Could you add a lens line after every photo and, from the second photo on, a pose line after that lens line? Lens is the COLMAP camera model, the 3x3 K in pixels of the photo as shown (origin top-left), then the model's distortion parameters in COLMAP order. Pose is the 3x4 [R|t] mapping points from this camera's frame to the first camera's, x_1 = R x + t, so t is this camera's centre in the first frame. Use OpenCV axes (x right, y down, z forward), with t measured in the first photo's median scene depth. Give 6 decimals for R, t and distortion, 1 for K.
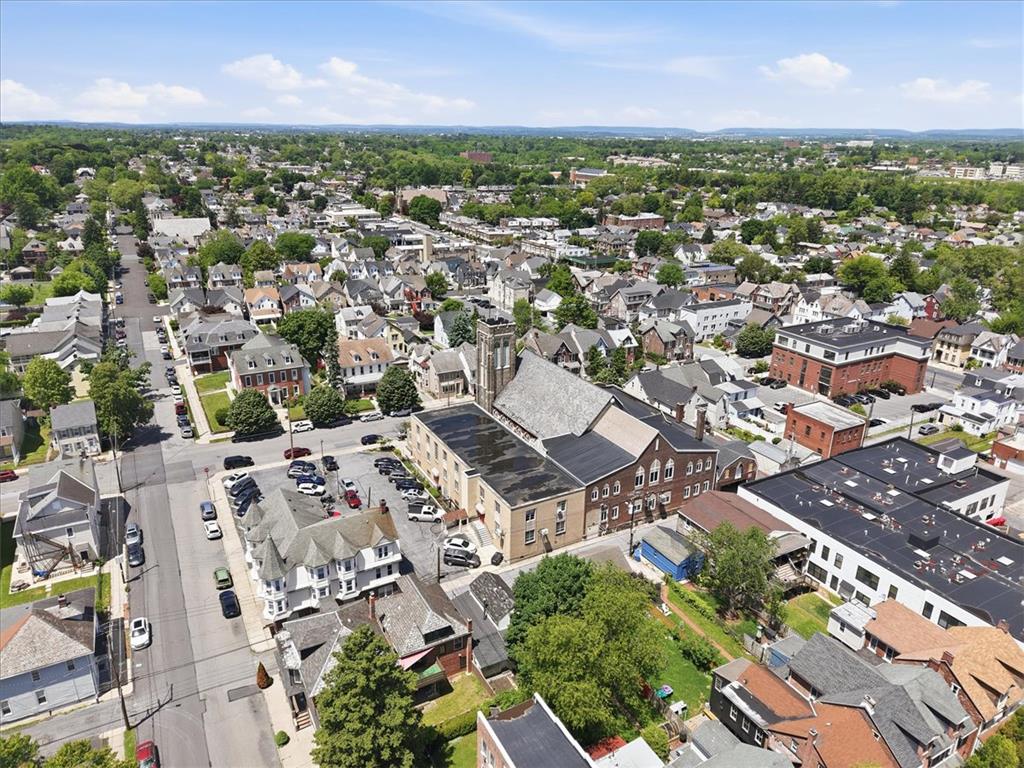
lens RADIAL K [[703.5, 0, 512.2], [0, 703.5, 341.3], [0, 0, 1]] dist [-0.002980, -0.002751]
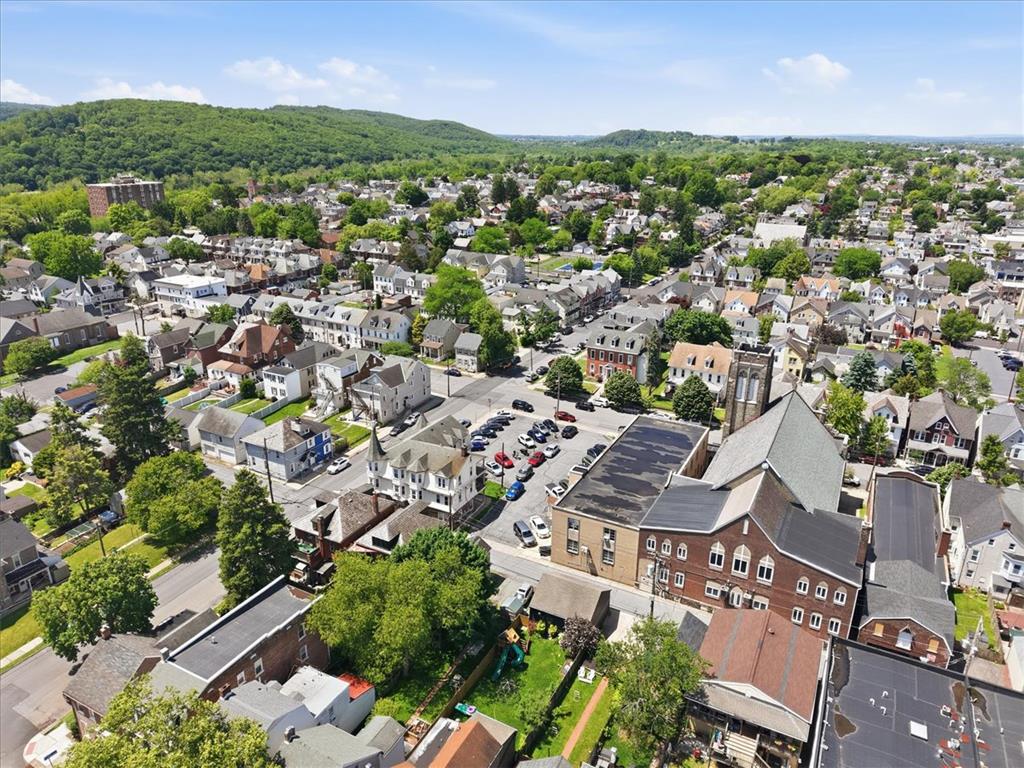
lens RADIAL K [[682.1, 0, 512.0], [0, 682.1, 384.0], [0, 0, 1]] dist [0.073100, -0.000122]
pose [[0.549275, 0.276172, -0.788686, 0.543394], [-0.241187, 0.956037, 0.166800, -0.061433], [0.800079, 0.098601, 0.591736, 0.279316]]
